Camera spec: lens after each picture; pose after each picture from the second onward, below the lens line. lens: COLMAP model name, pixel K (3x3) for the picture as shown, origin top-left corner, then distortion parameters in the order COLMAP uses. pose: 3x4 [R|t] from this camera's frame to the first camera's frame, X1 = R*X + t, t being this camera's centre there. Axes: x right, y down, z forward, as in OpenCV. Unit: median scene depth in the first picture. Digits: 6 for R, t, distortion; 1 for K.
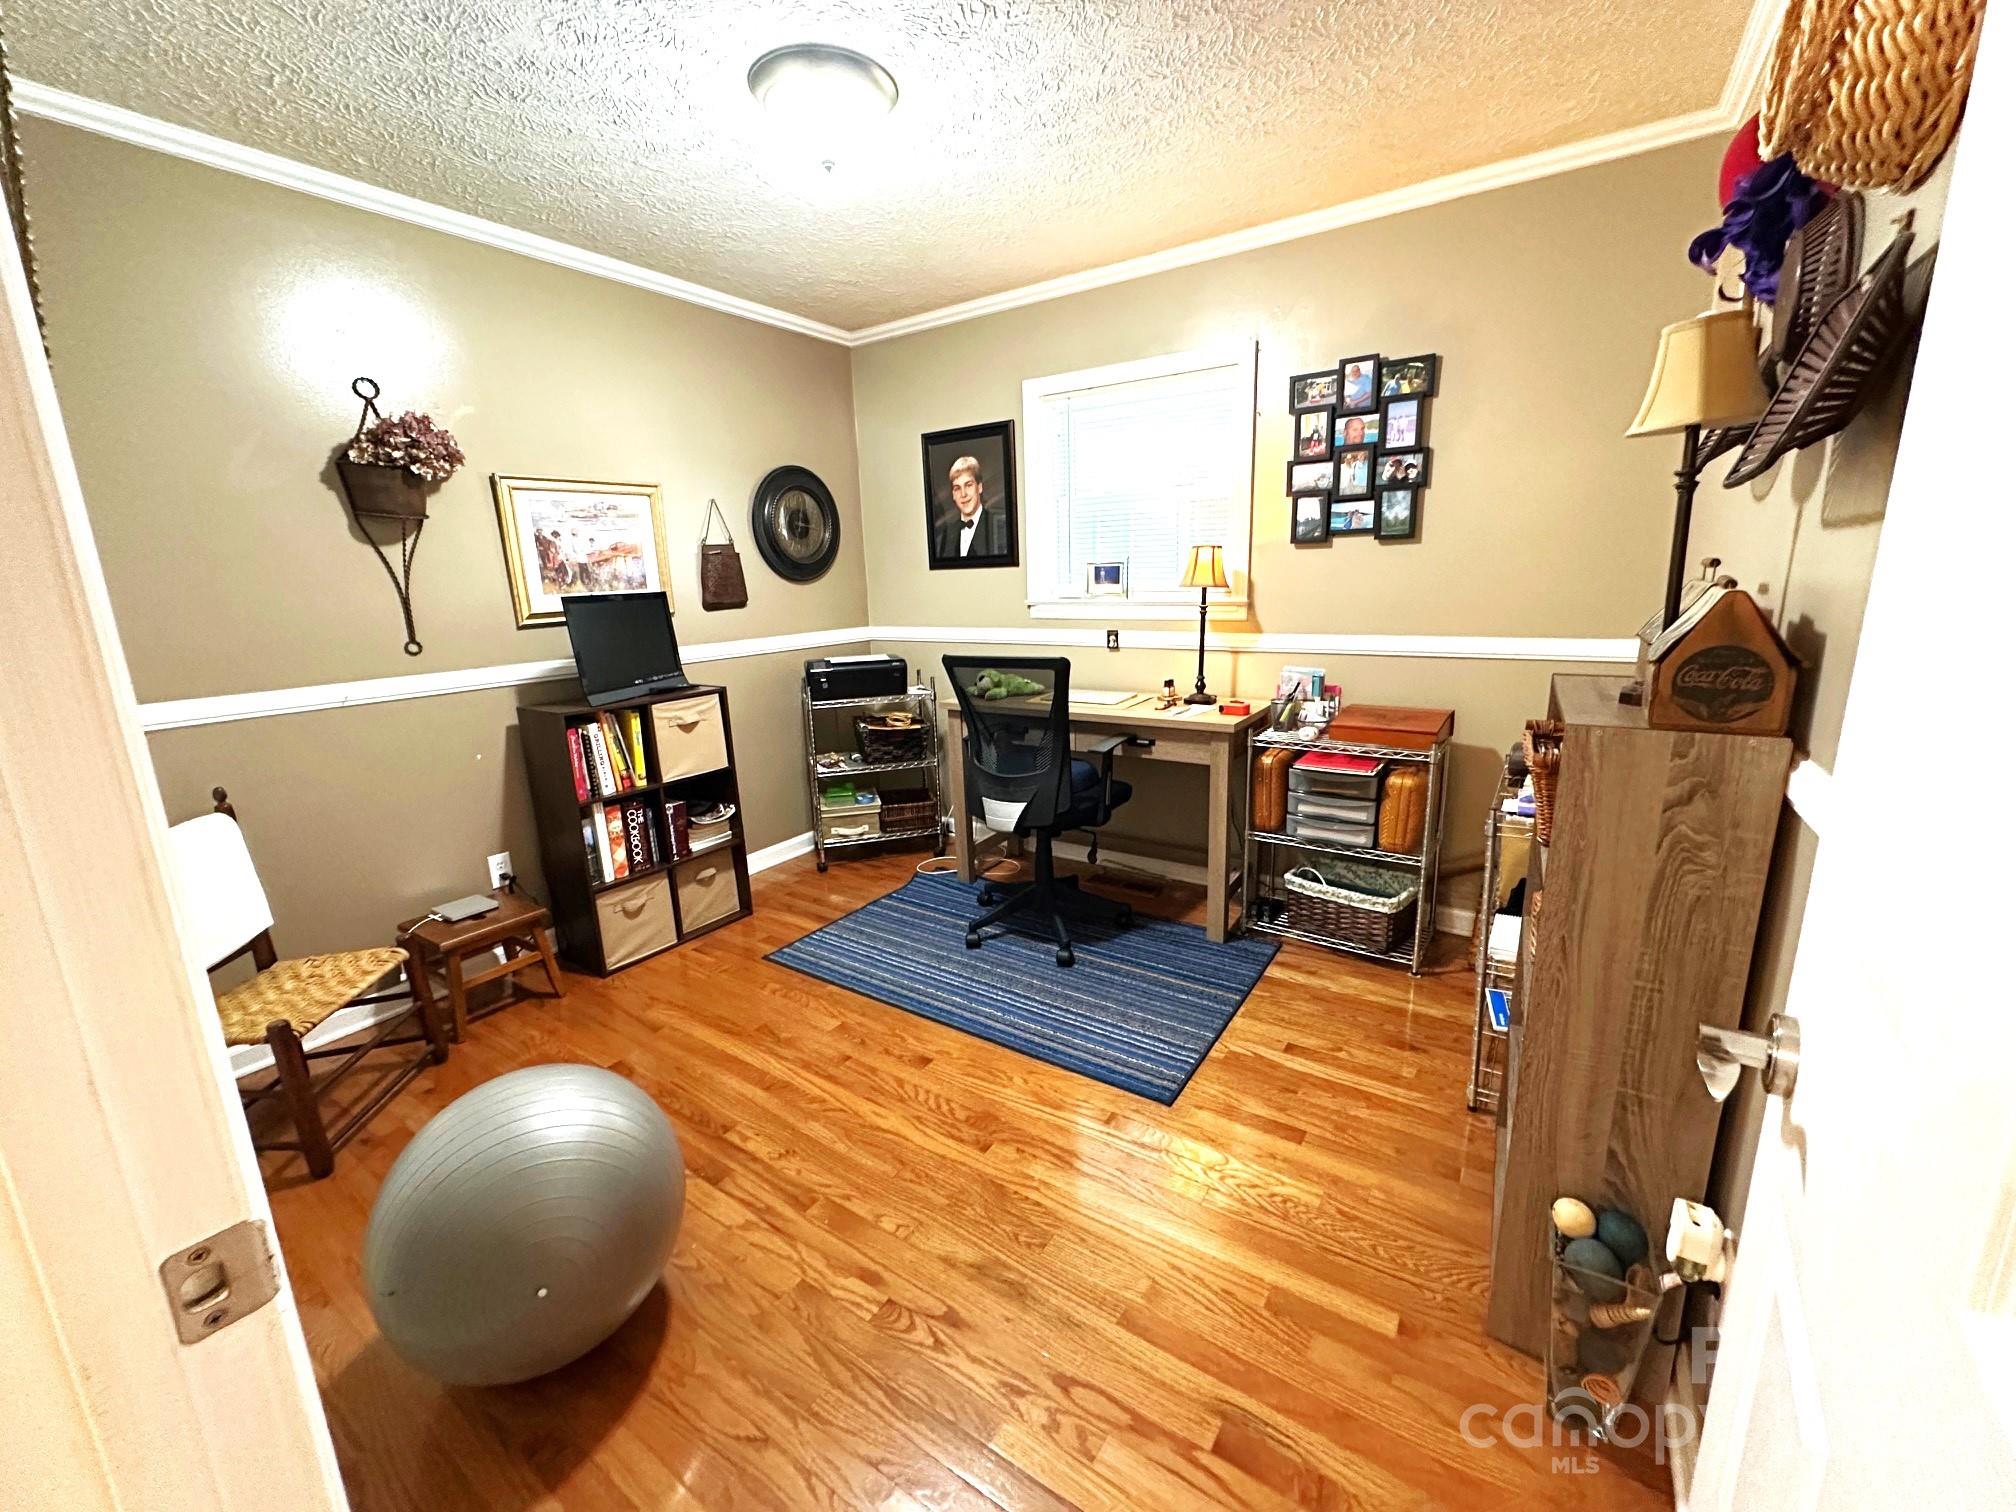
lens RADIAL K [[801.2, 0, 1009.0], [0, 801.2, 748.9], [0, 0, 1]] dist [-0.003039, 0.000059]
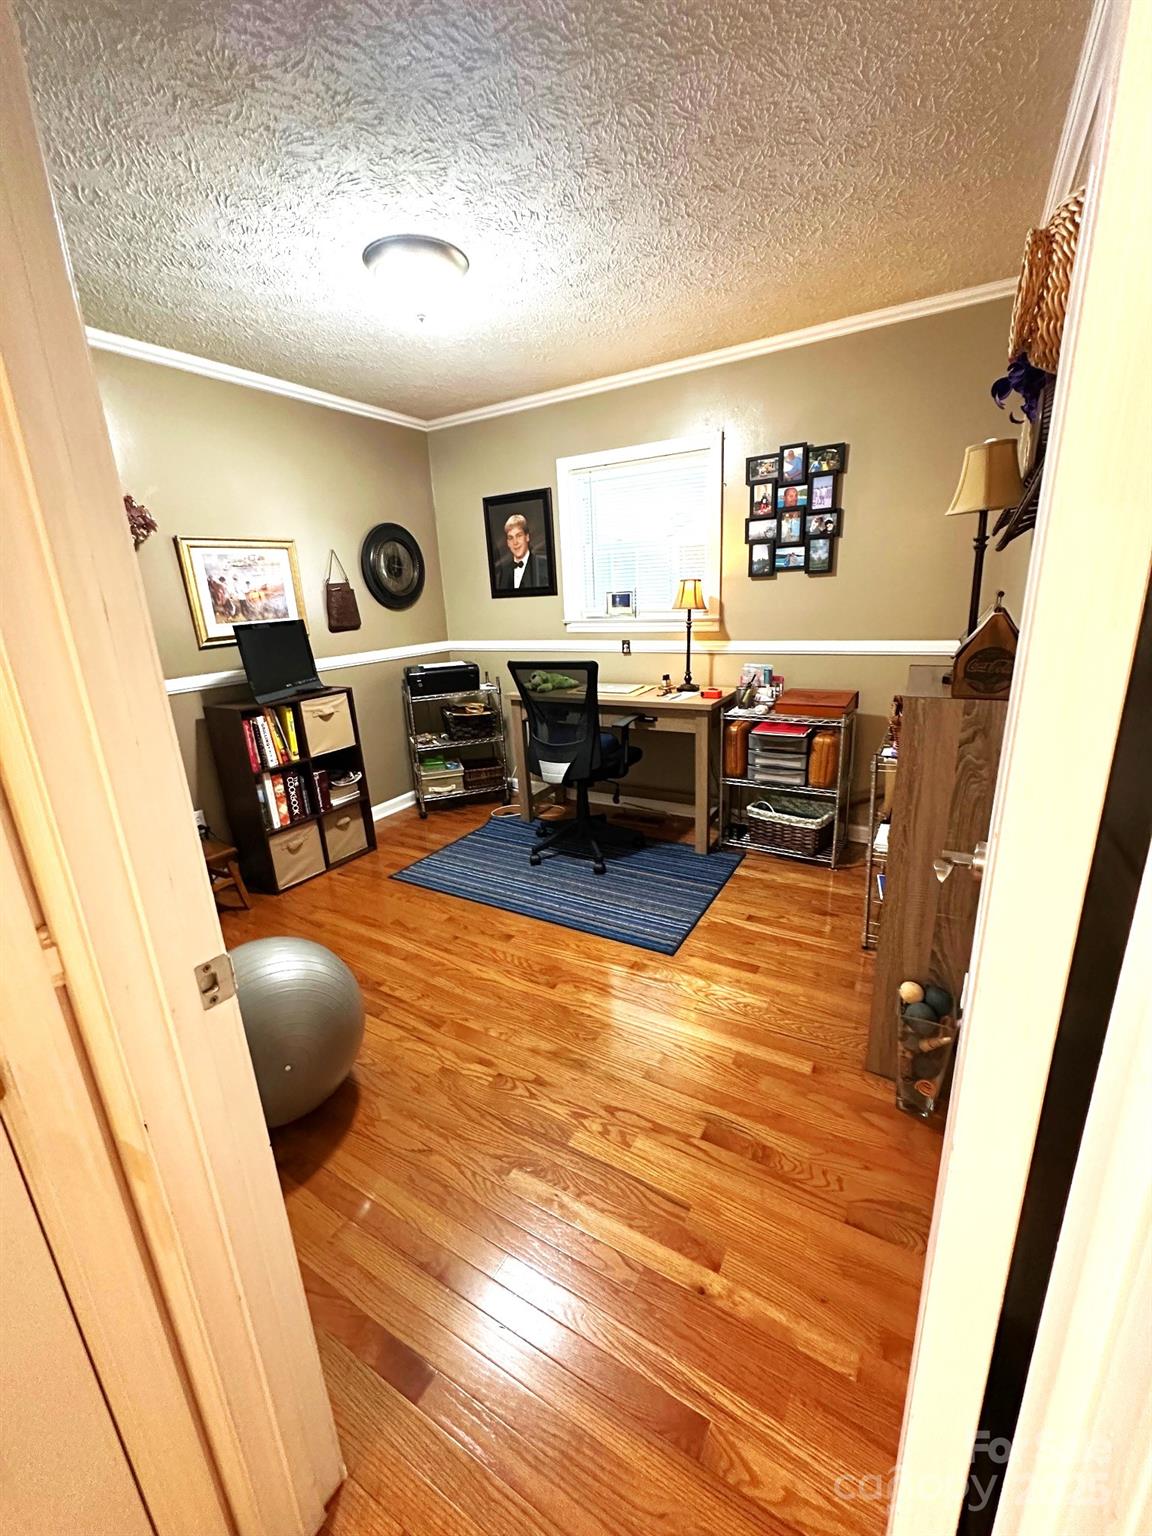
lens RADIAL K [[610.4, 0, 576.9], [0, 610.4, 765.2], [0, 0, 1]] dist [-0.003039, 0.000059]
pose [[0.998326, -0.031790, 0.048310, -0.023335], [0.028952, 0.997876, 0.058351, 0.008901], [-0.050062, -0.056854, 0.997127, -0.120574]]
